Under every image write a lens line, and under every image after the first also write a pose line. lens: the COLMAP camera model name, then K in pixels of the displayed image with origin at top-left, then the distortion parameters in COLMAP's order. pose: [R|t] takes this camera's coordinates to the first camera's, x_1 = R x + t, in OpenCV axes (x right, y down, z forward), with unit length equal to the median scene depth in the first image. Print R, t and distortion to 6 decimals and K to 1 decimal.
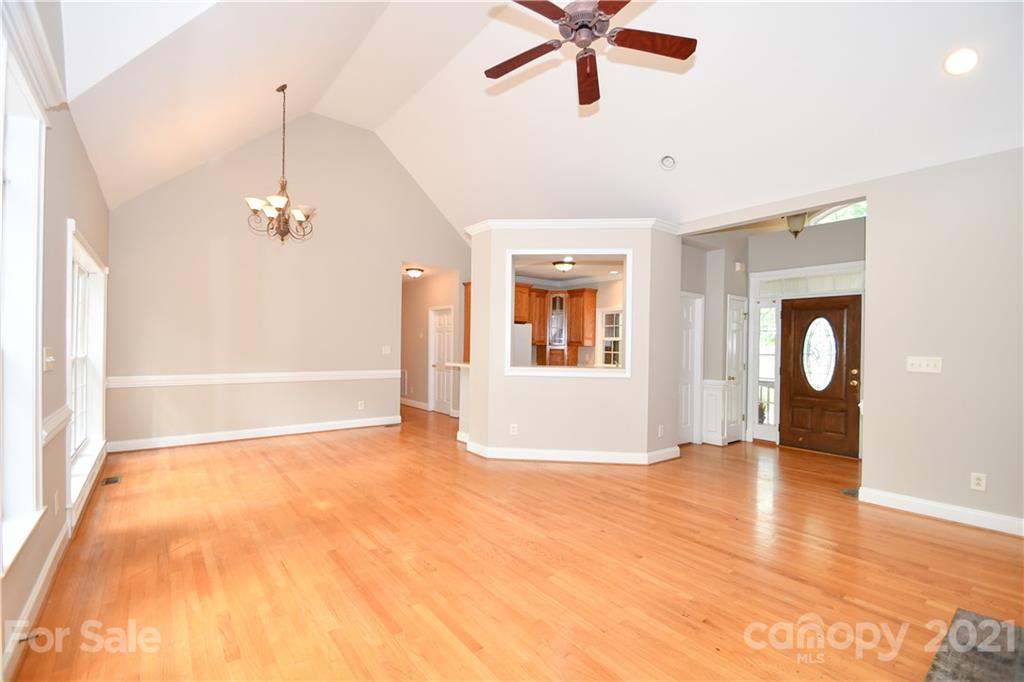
lens RADIAL K [[448.7, 0, 509.9], [0, 448.7, 343.4], [0, 0, 1]] dist [0.012553, -0.010556]
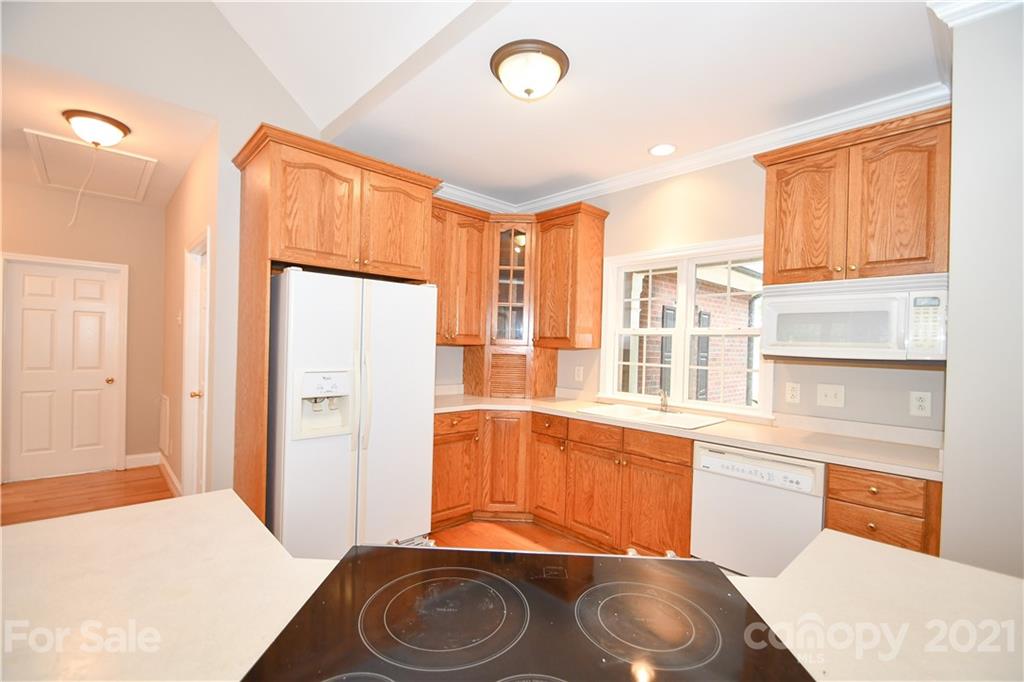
lens RADIAL K [[448.7, 0, 508.0], [0, 448.7, 345.0], [0, 0, 1]] dist [0.012553, -0.010556]
pose [[0.997356, 0.009846, 0.072004, 0.074866], [-0.010380, 0.999921, 0.007046, 0.000828], [-0.071929, -0.007775, 0.997379, 0.595009]]
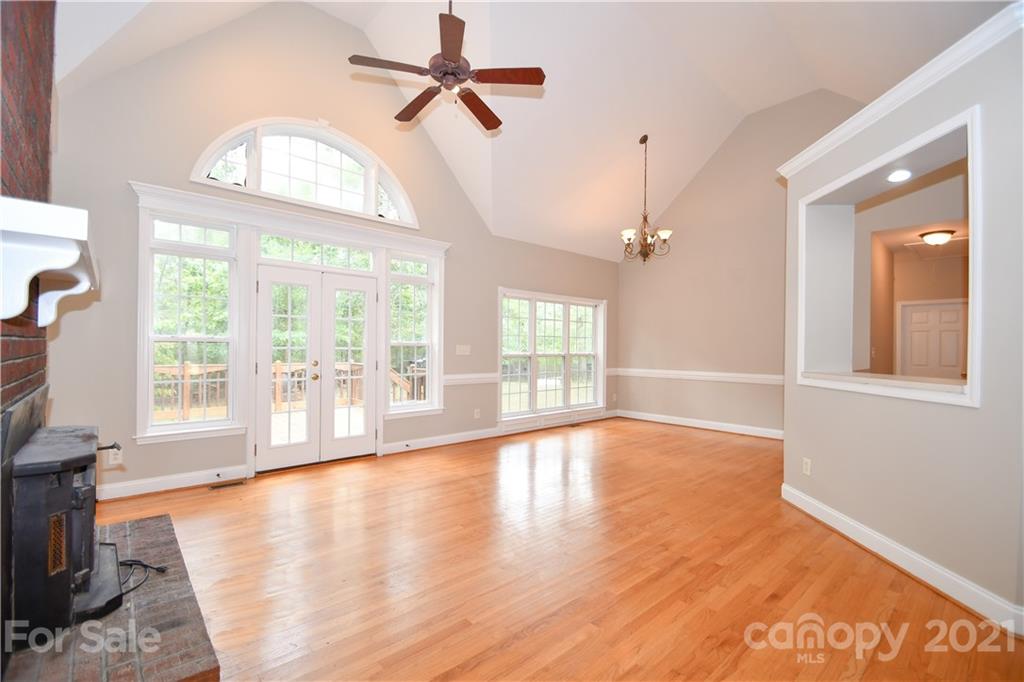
lens RADIAL K [[448.7, 0, 511.6], [0, 448.7, 345.3], [0, 0, 1]] dist [0.012553, -0.010556]
pose [[0.059505, -0.019839, -0.998031, 0.388692], [-0.002447, 0.999797, -0.020020, 0.015369], [0.998225, 0.003634, 0.059444, 0.312283]]
